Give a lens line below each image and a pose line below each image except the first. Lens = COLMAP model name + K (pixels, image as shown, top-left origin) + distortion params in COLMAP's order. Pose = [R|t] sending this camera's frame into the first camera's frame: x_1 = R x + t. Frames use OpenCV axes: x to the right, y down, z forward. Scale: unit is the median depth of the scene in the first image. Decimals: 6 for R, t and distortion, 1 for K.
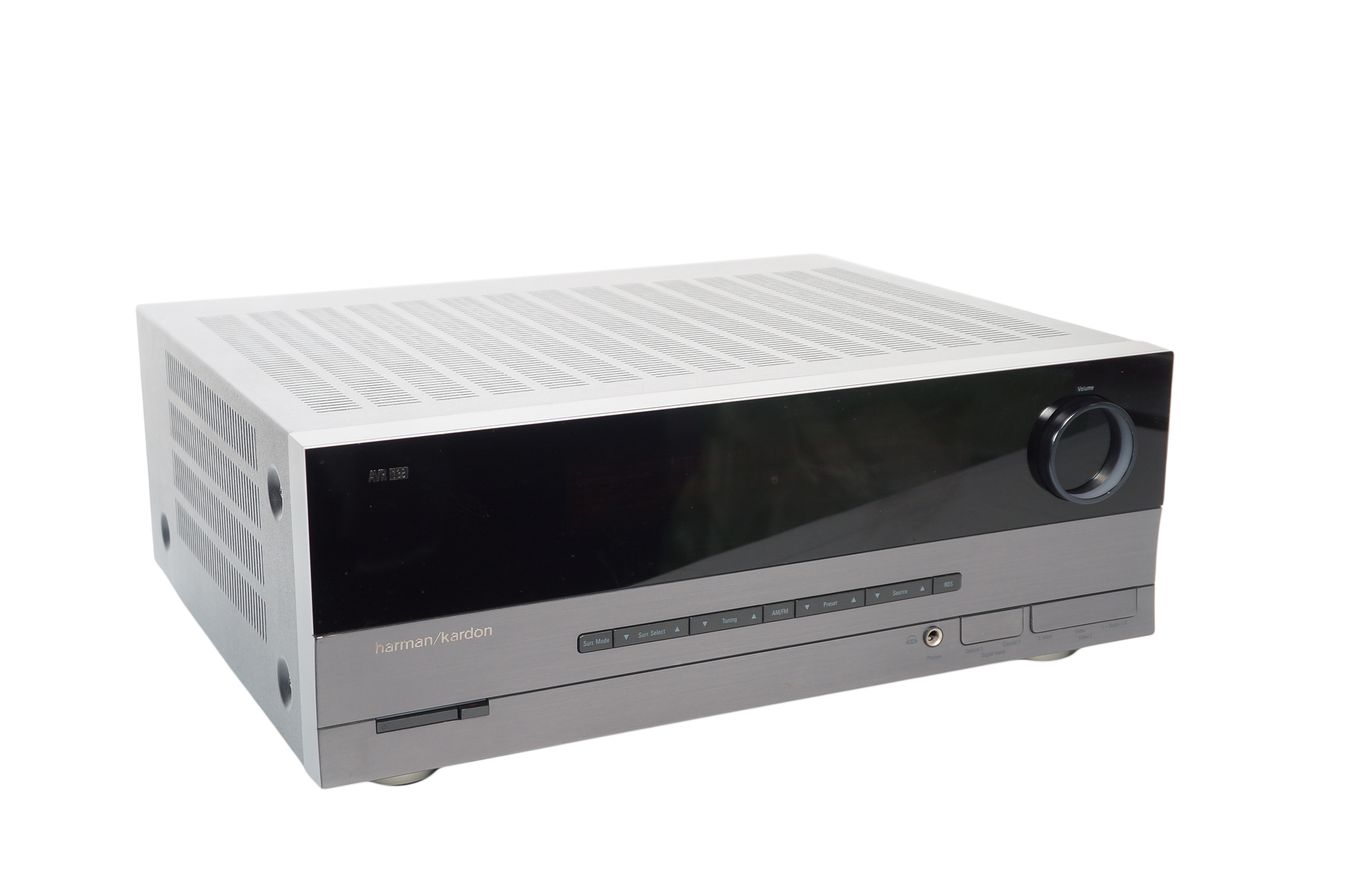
lens RADIAL K [[1964.2, 0, 675.2], [0, 1964.2, 450.0], [0, 0, 1]] dist [0.101092, 0.000000]
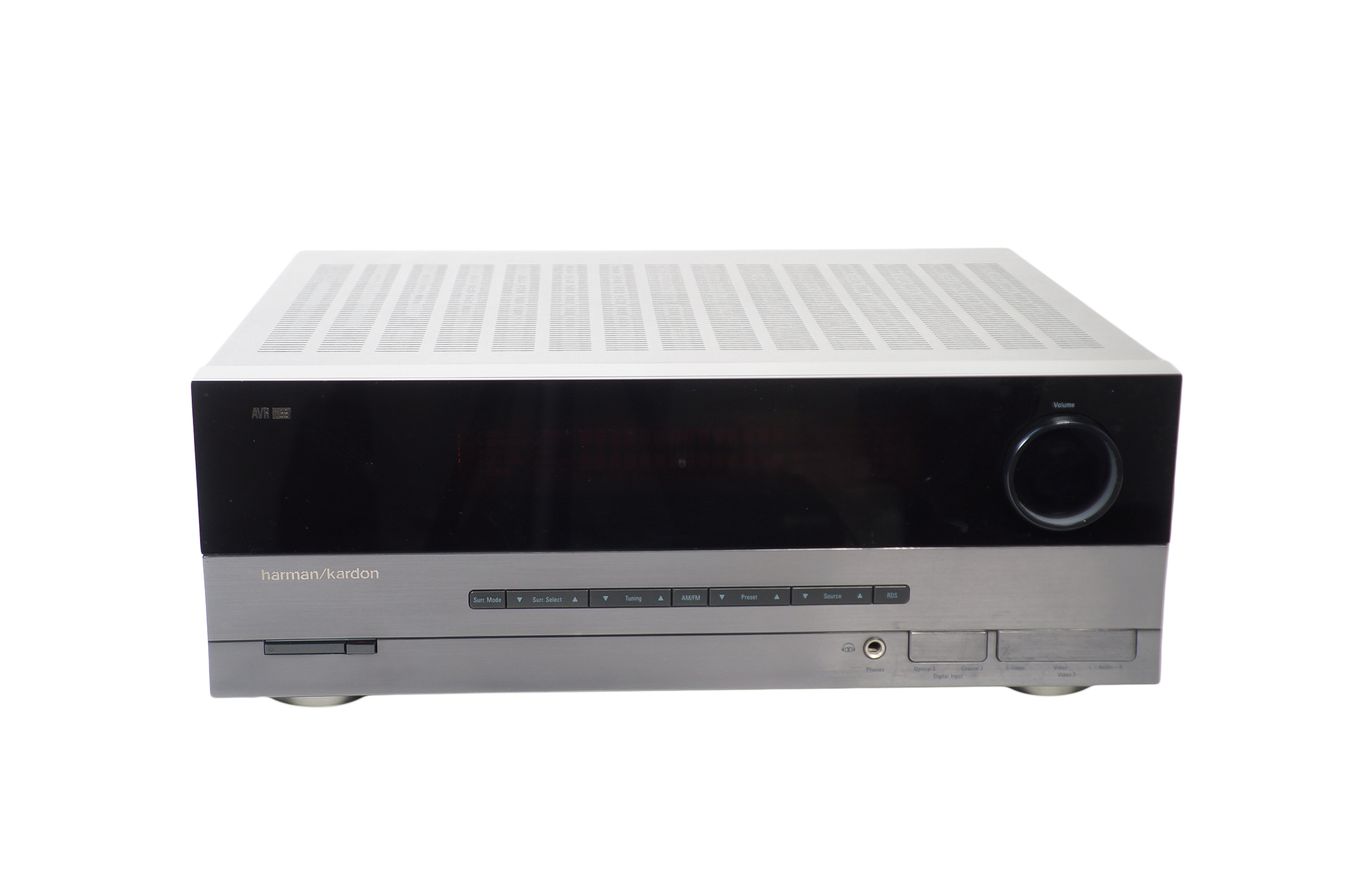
lens RADIAL K [[1964.2, 0, 673.6], [0, 1964.2, 445.3], [0, 0, 1]] dist [0.101092, 0.000000]
pose [[0.921284, 0.117274, -0.370786, 0.385806], [-0.105720, 0.993066, 0.051414, -0.041137], [0.374244, -0.008168, 0.927294, 0.085862]]
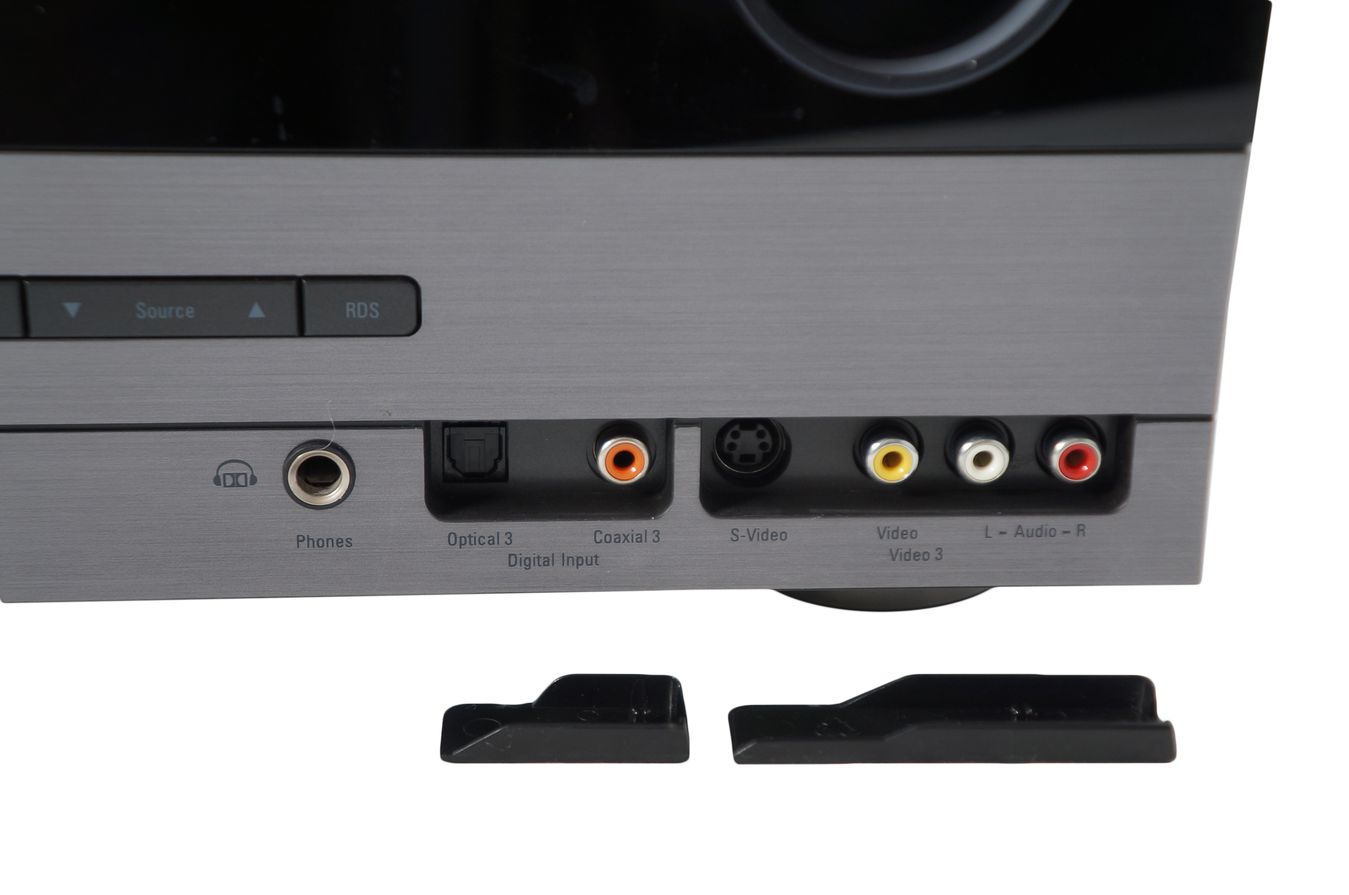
lens RADIAL K [[2526.6, 0, 675.0], [0, 2526.6, 447.1], [0, 0, 1]] dist [0.251067, 0.000000]
pose [[0.931620, 0.165975, -0.323321, 0.309554], [-0.114021, 0.978192, 0.173610, 0.017164], [0.345085, -0.124873, 0.930227, 0.665028]]
